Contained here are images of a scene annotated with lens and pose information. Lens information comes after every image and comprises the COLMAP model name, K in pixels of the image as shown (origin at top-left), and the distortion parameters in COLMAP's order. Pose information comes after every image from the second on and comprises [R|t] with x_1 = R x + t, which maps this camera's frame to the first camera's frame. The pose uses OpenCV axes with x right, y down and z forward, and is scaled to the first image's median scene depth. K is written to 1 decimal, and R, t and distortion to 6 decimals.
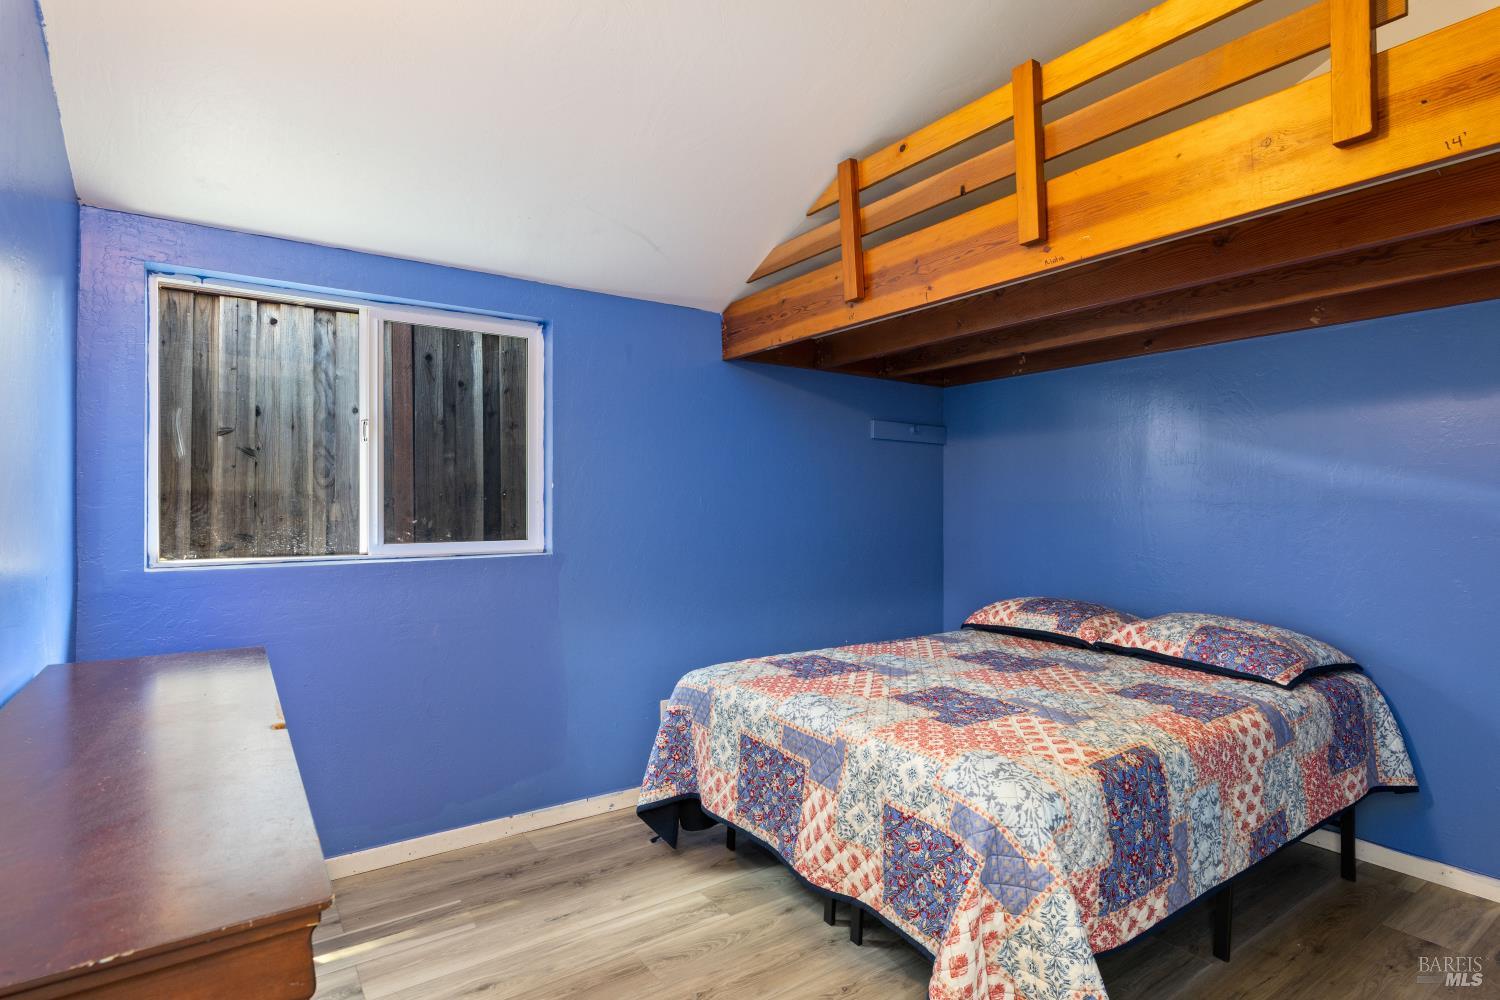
lens RADIAL K [[741.6, 0, 749.4], [0, 741.6, 499.0], [0, 0, 1]] dist [0.005440, -0.000840]
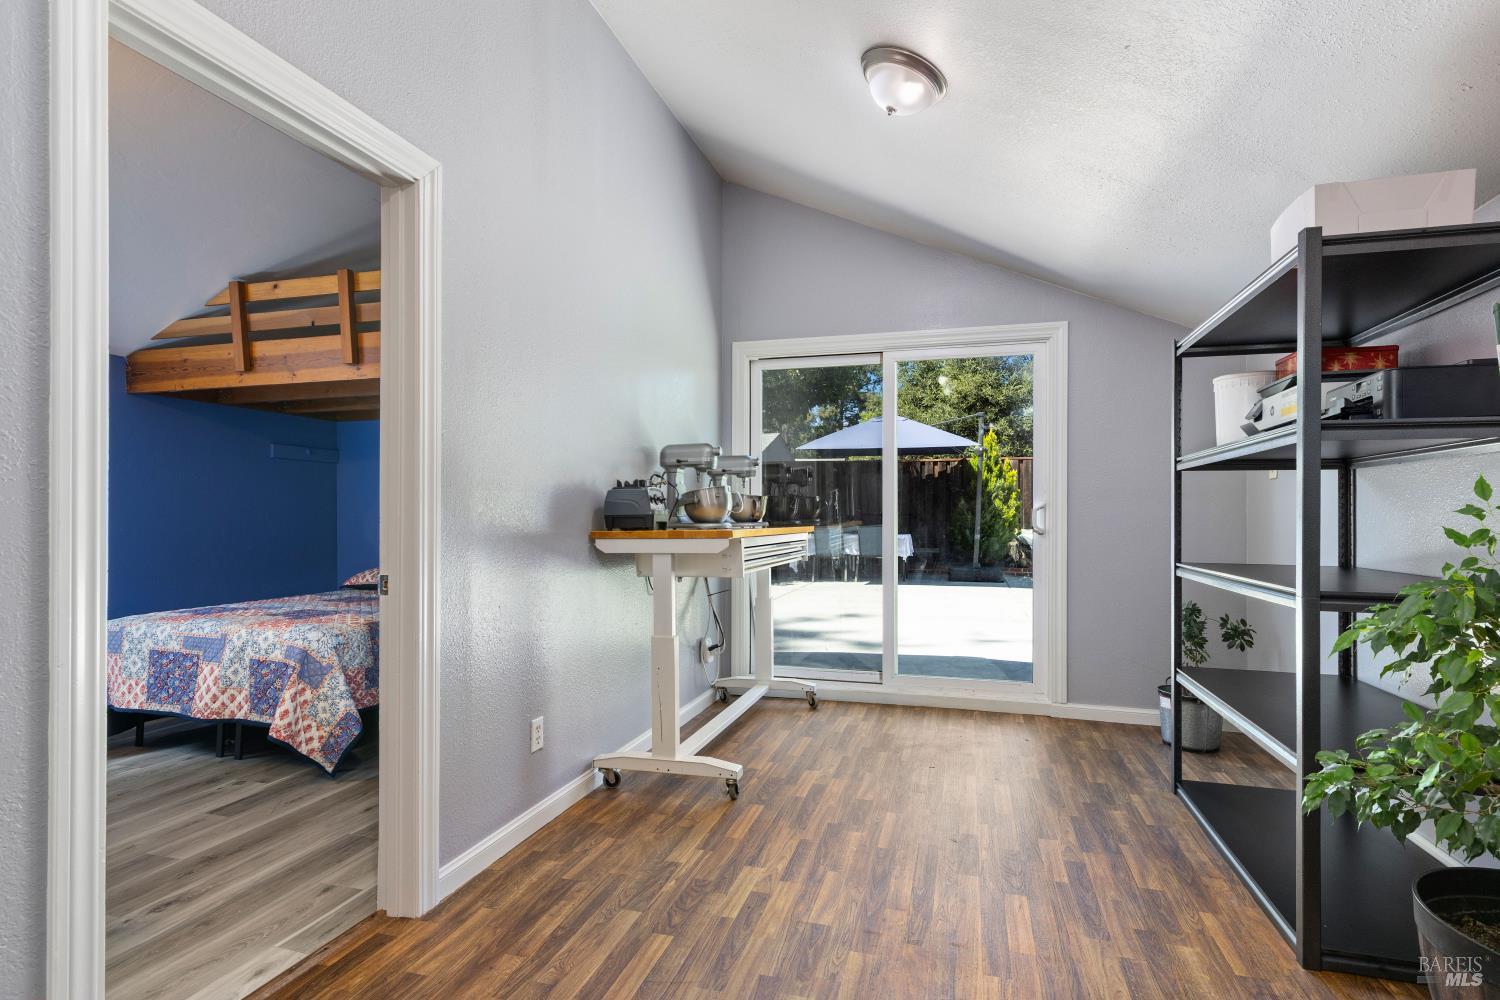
lens RADIAL K [[736.9, 0, 759.5], [0, 736.9, 510.2], [0, 0, 1]] dist [0.000934, -0.000087]
pose [[0.769695, -0.003578, 0.638402, -0.014999], [0.002410, 0.999993, 0.002699, 0.025061], [-0.638408, -0.000539, 0.769698, -1.153341]]
